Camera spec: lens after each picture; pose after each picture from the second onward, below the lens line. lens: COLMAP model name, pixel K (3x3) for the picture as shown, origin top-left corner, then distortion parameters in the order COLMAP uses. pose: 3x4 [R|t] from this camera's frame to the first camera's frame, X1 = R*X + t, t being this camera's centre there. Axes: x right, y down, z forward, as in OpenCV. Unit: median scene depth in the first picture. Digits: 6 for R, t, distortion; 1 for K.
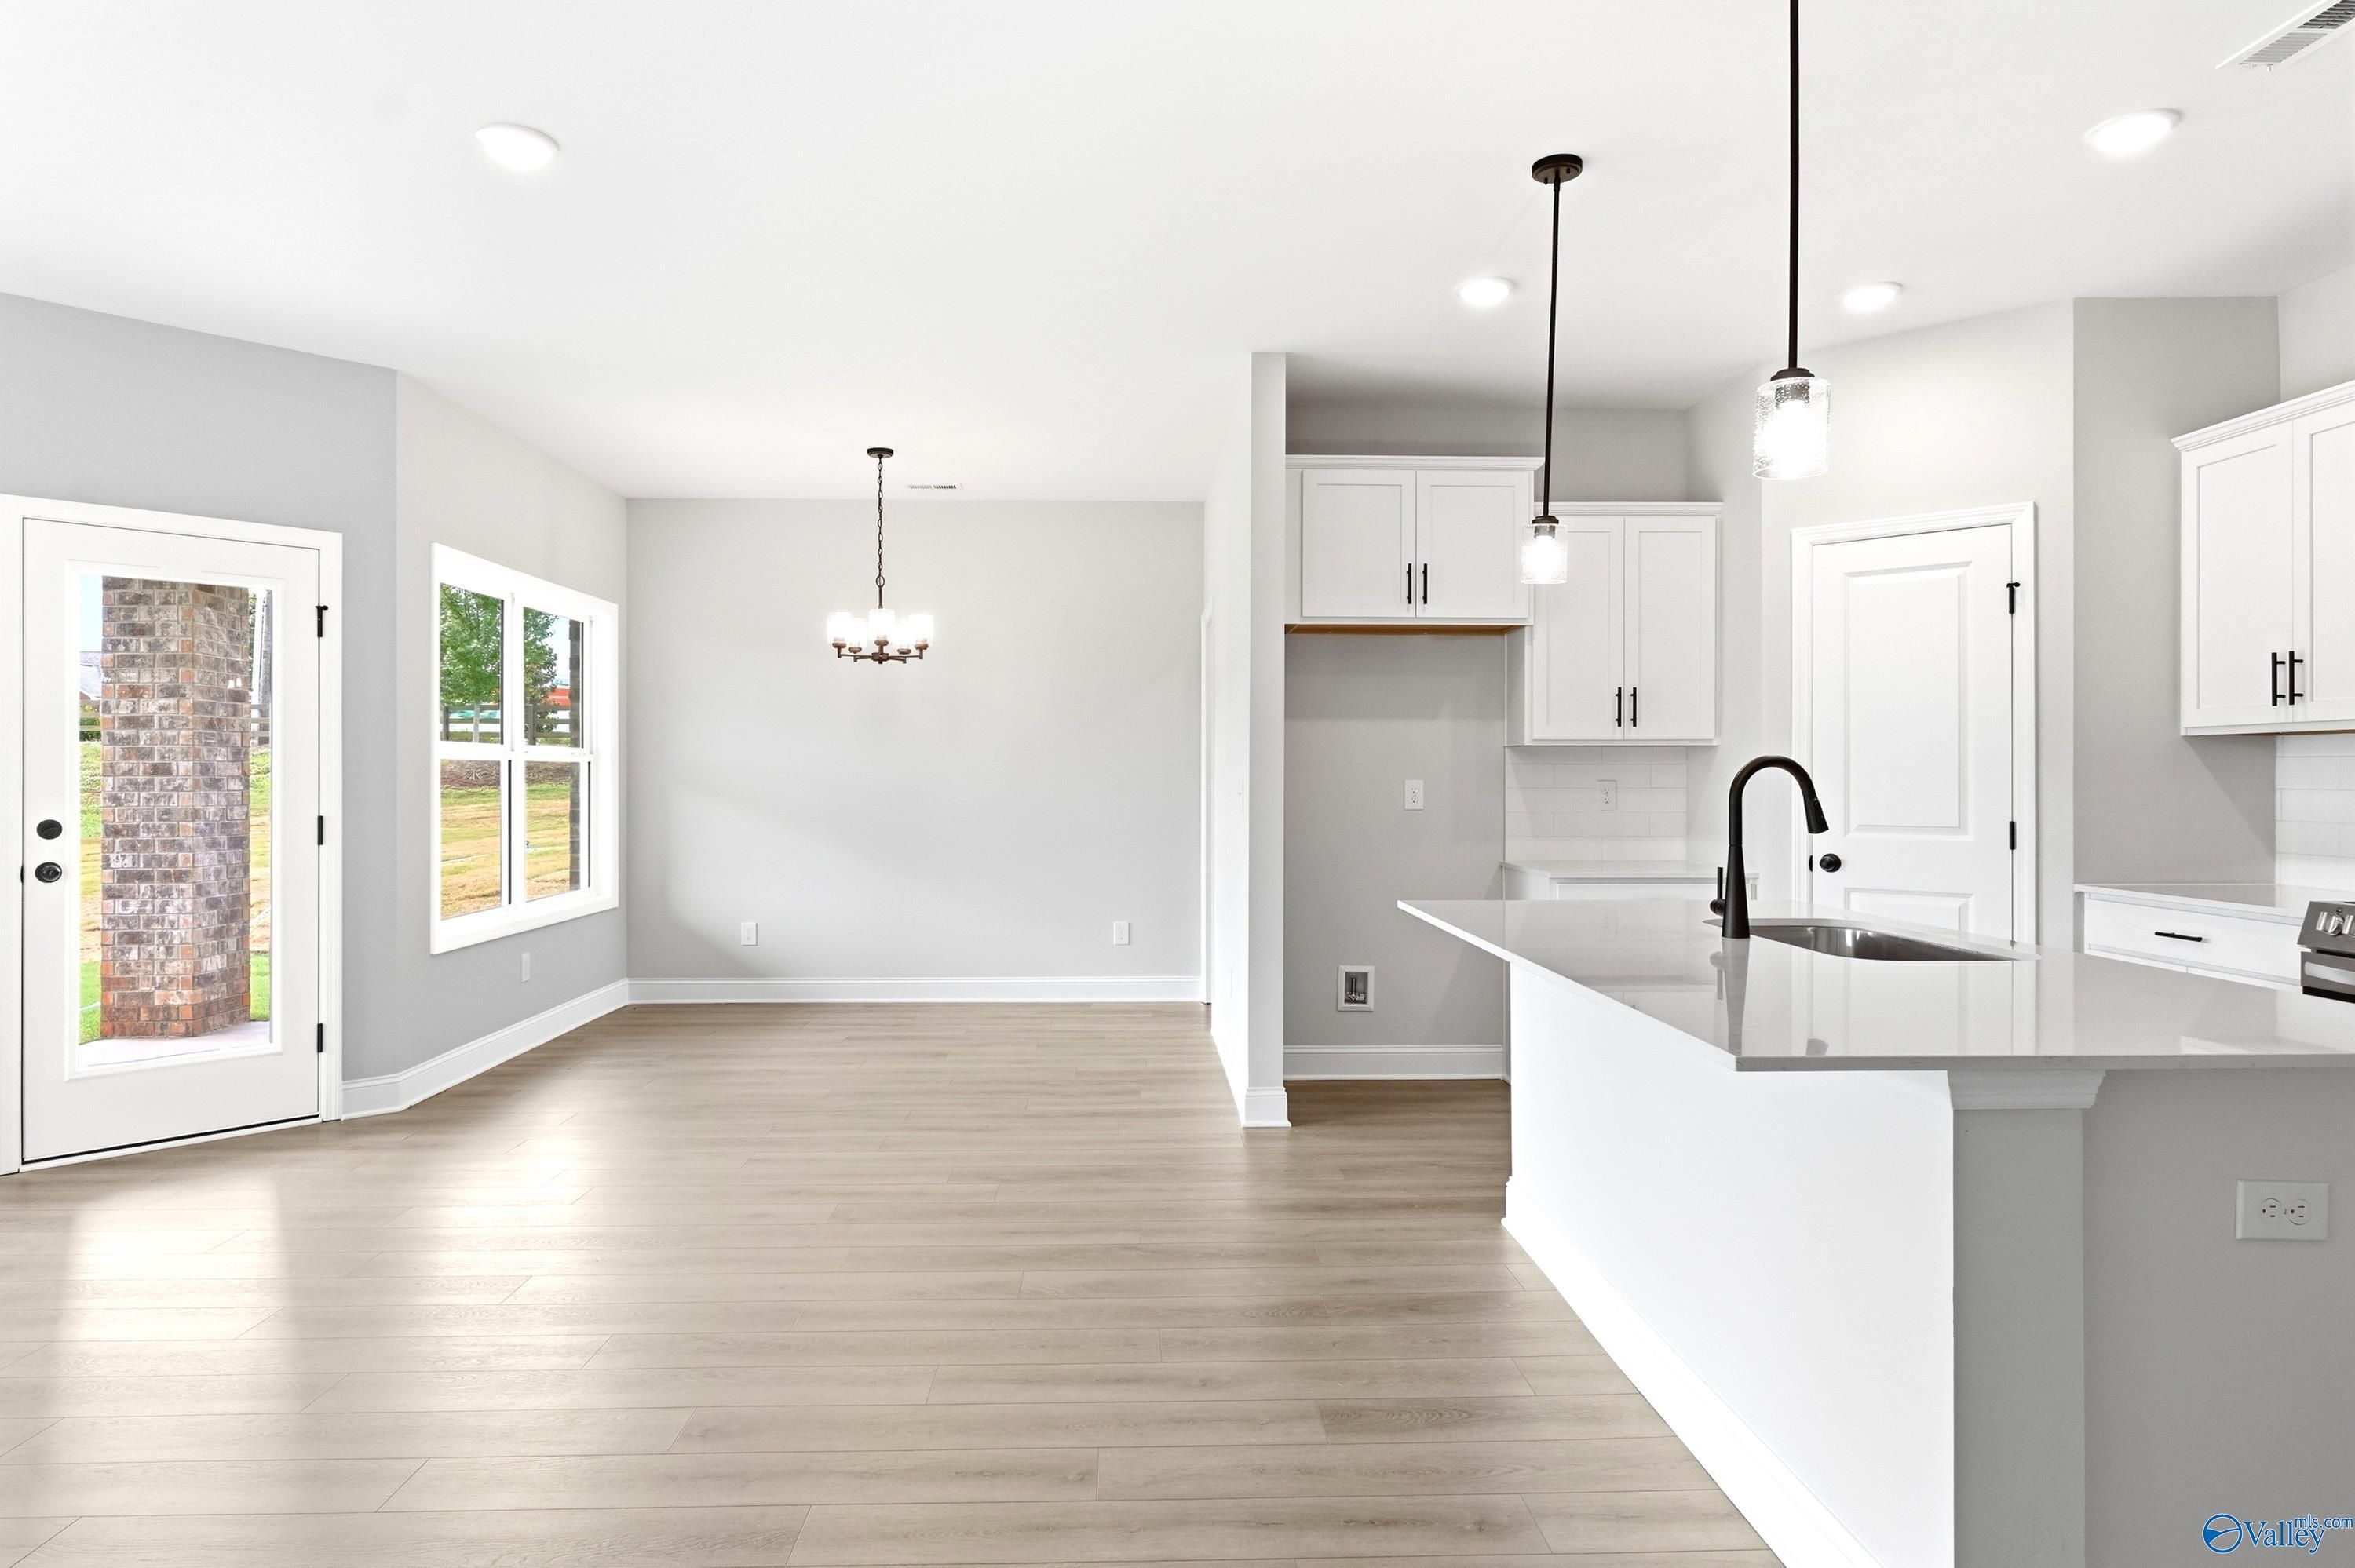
lens RADIAL K [[1353.5, 0, 1165.3], [0, 1353.5, 775.3], [0, 0, 1]] dist [0.000659, 0.000495]
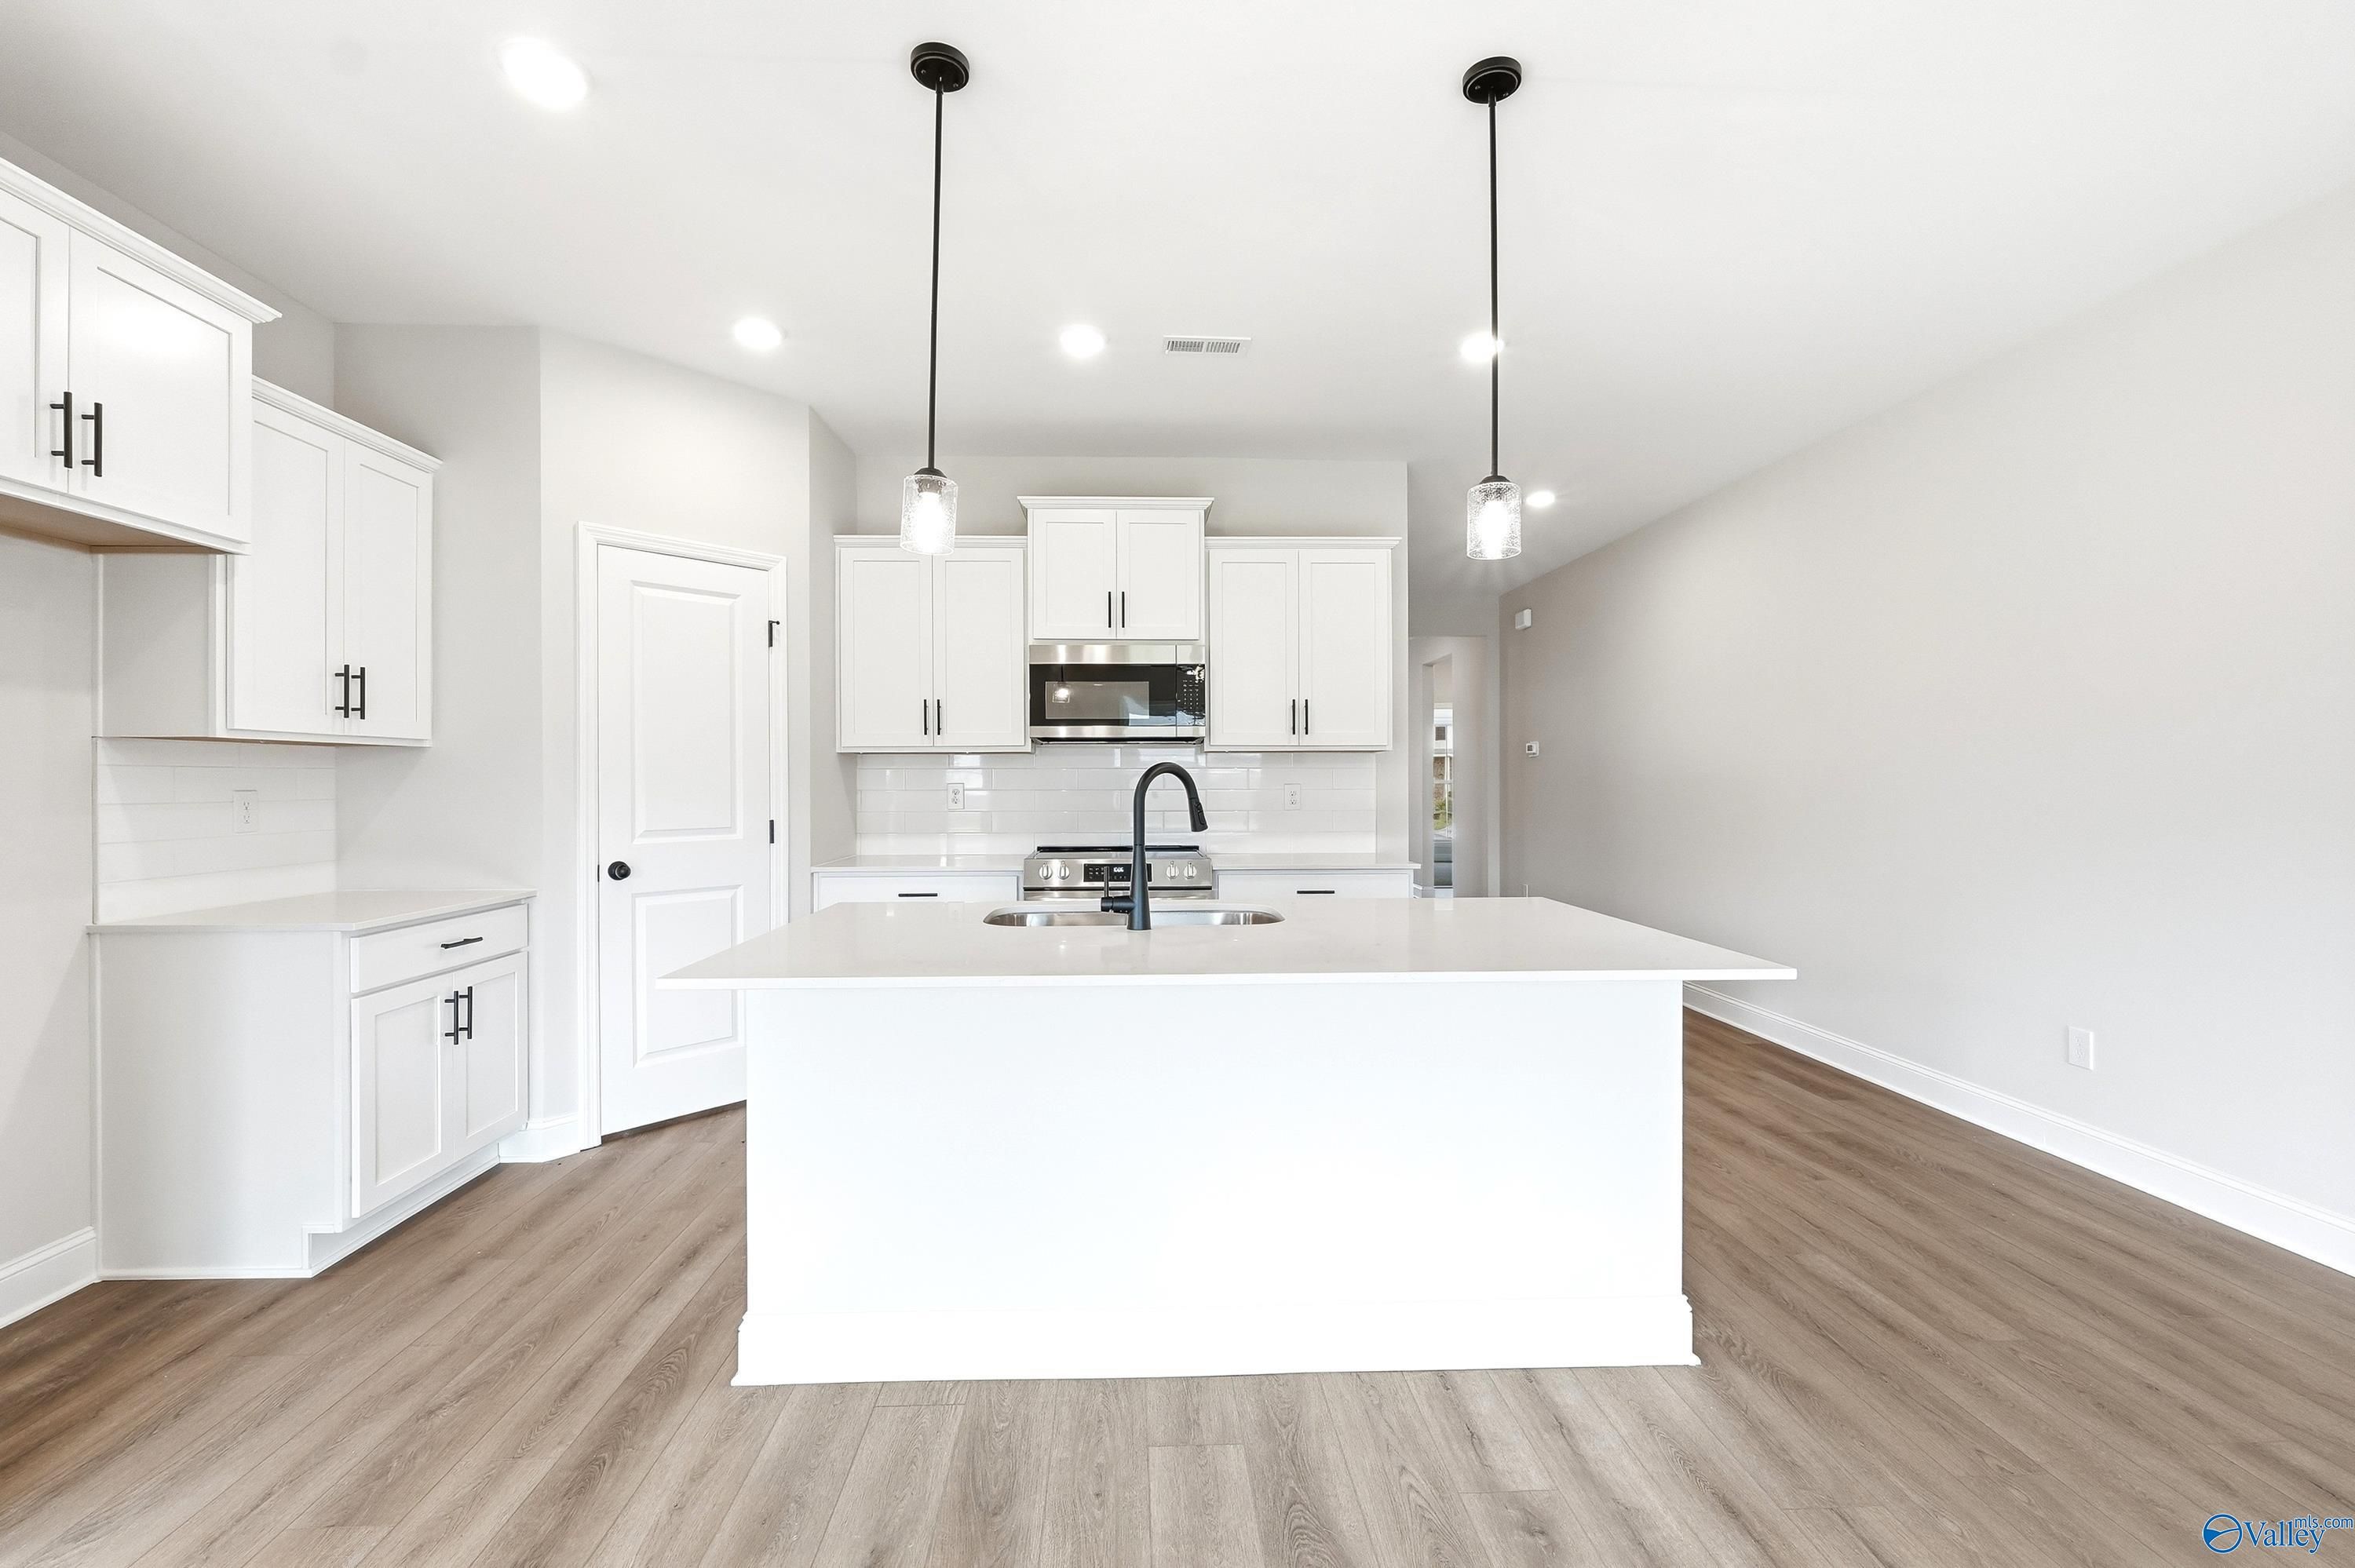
lens RADIAL K [[990.9, 0, 1167.0], [0, 990.9, 782.2], [0, 0, 1]] dist [-0.001535, -0.000182]
pose [[-0.008752, -0.002842, 0.999958, -0.258658], [0.003013, 0.999991, 0.002868, -0.000707], [-0.999957, 0.003038, -0.008744, 0.669756]]
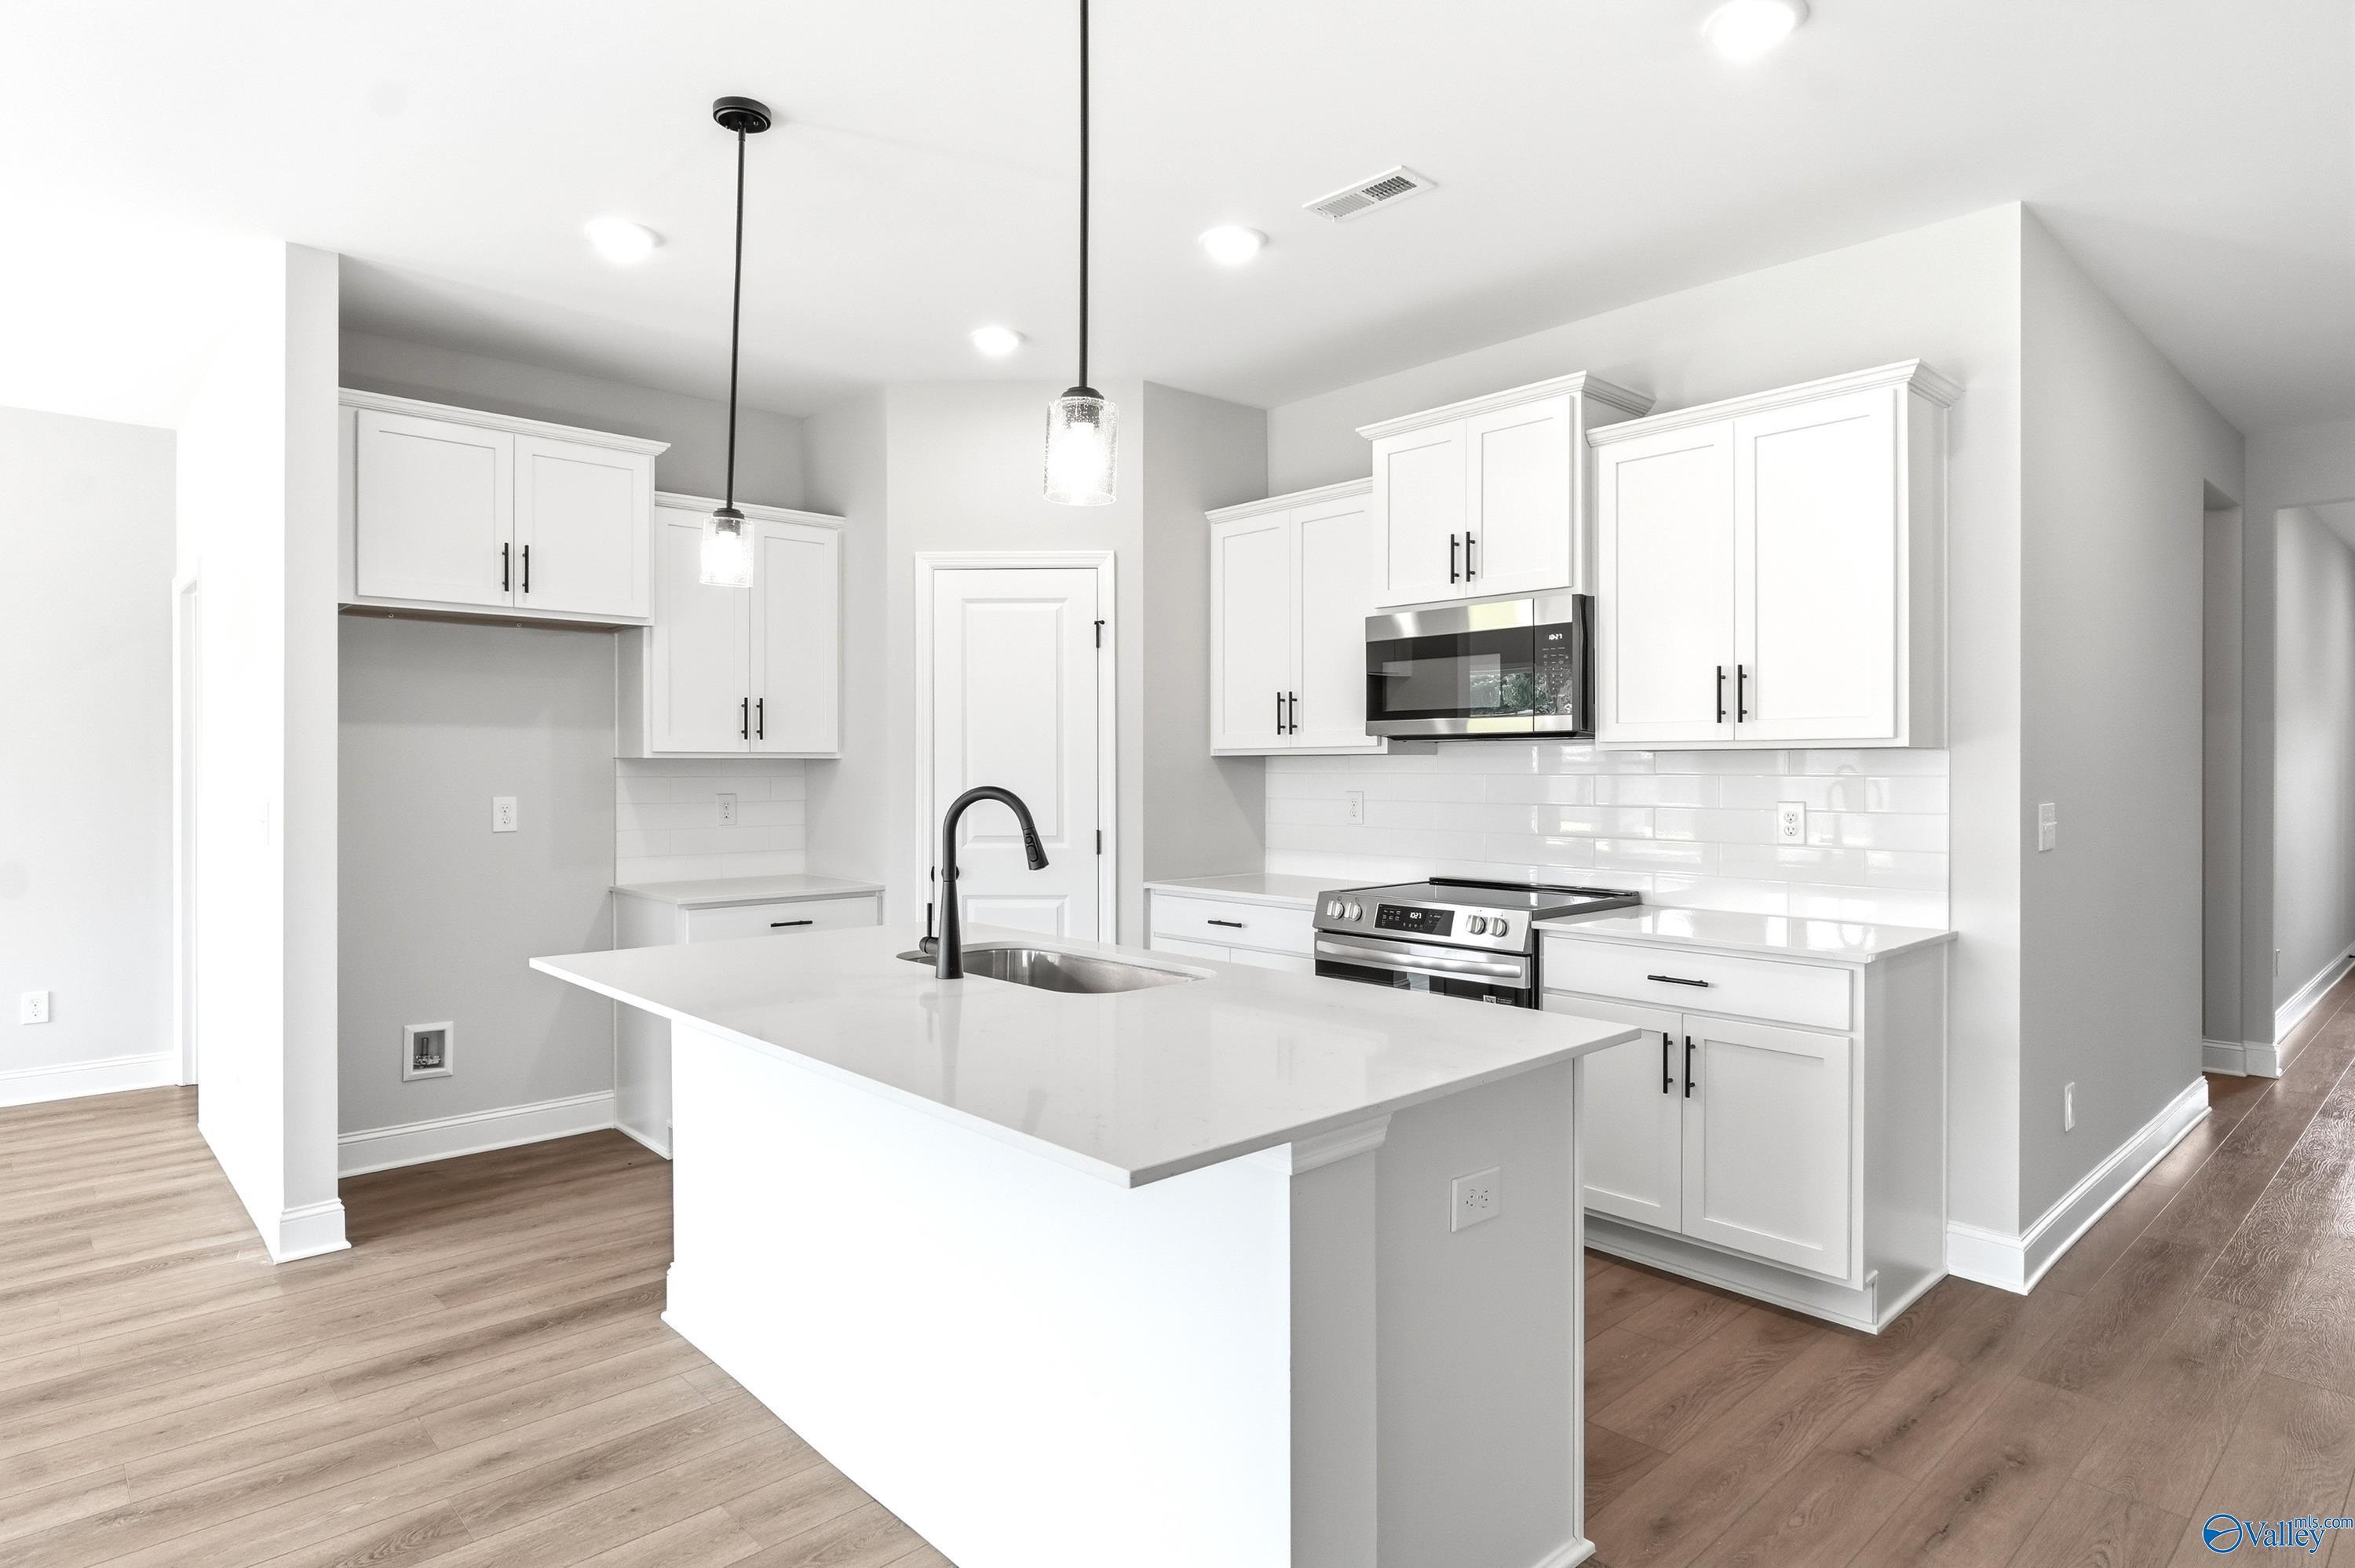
lens RADIAL K [[1285.3, 0, 1169.0], [0, 1285.3, 772.6], [0, 0, 1]] dist [0.000409, -0.000414]
pose [[0.757561, -0.004019, 0.652752, -0.036341], [0.001305, 0.999988, 0.004642, -0.019323], [-0.652763, -0.002665, 0.757557, 0.144598]]
